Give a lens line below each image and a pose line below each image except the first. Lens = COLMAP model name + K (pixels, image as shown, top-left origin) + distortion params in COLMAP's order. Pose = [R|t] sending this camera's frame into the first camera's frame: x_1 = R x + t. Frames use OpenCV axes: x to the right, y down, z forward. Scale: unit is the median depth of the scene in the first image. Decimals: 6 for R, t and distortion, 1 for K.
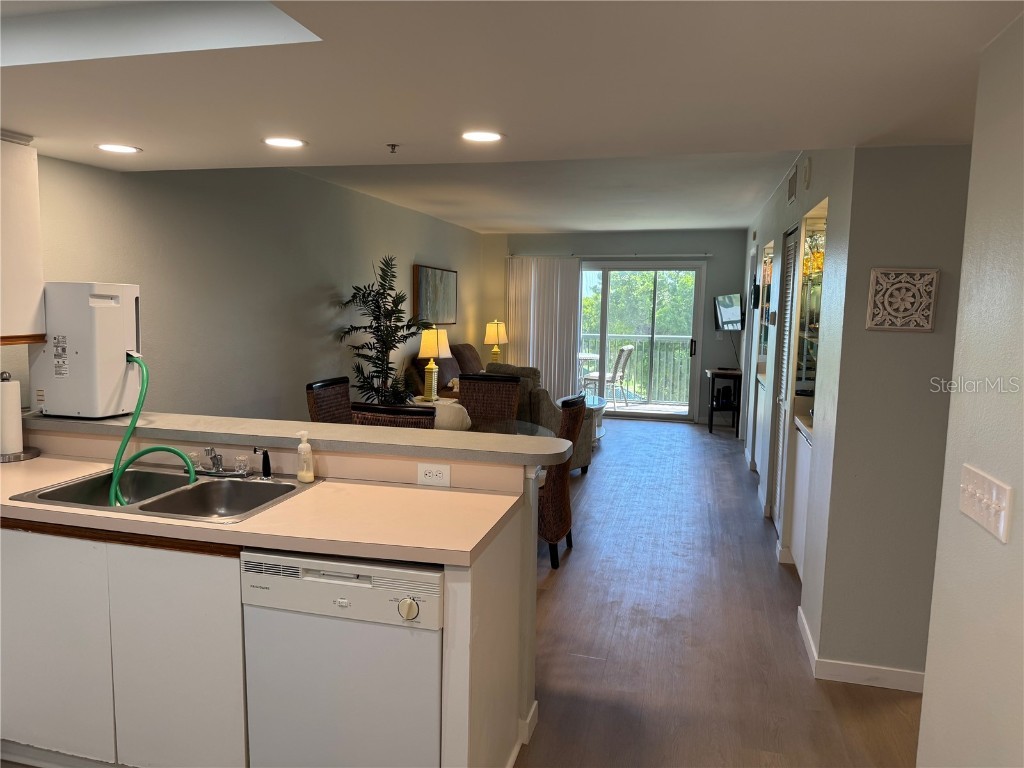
lens RADIAL K [[720.7, 0, 489.2], [0, 720.7, 392.6], [0, 0, 1]] dist [0.020996, -0.009015]
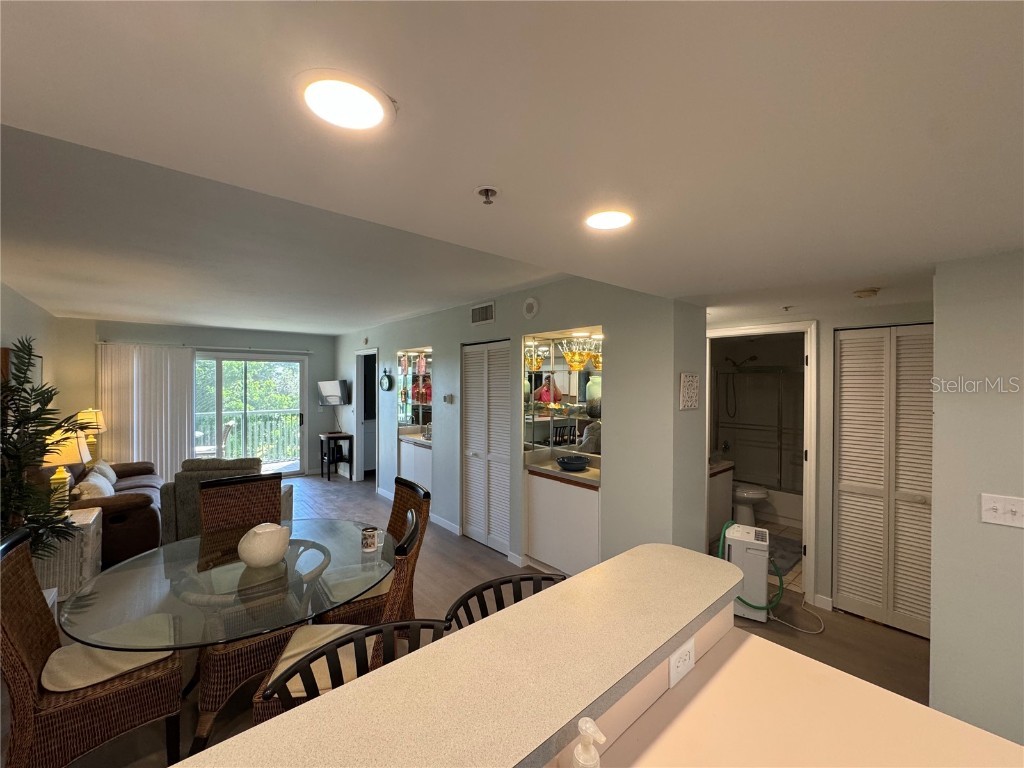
lens RADIAL K [[413.7, 0, 509.1], [0, 413.7, 382.9], [0, 0, 1]] dist [0.003491, 0.000168]
pose [[0.558624, -0.017098, 0.829245, -0.148367], [0.111030, 0.992331, -0.054334, -0.046858], [-0.821956, 0.122423, 0.556238, 0.261510]]
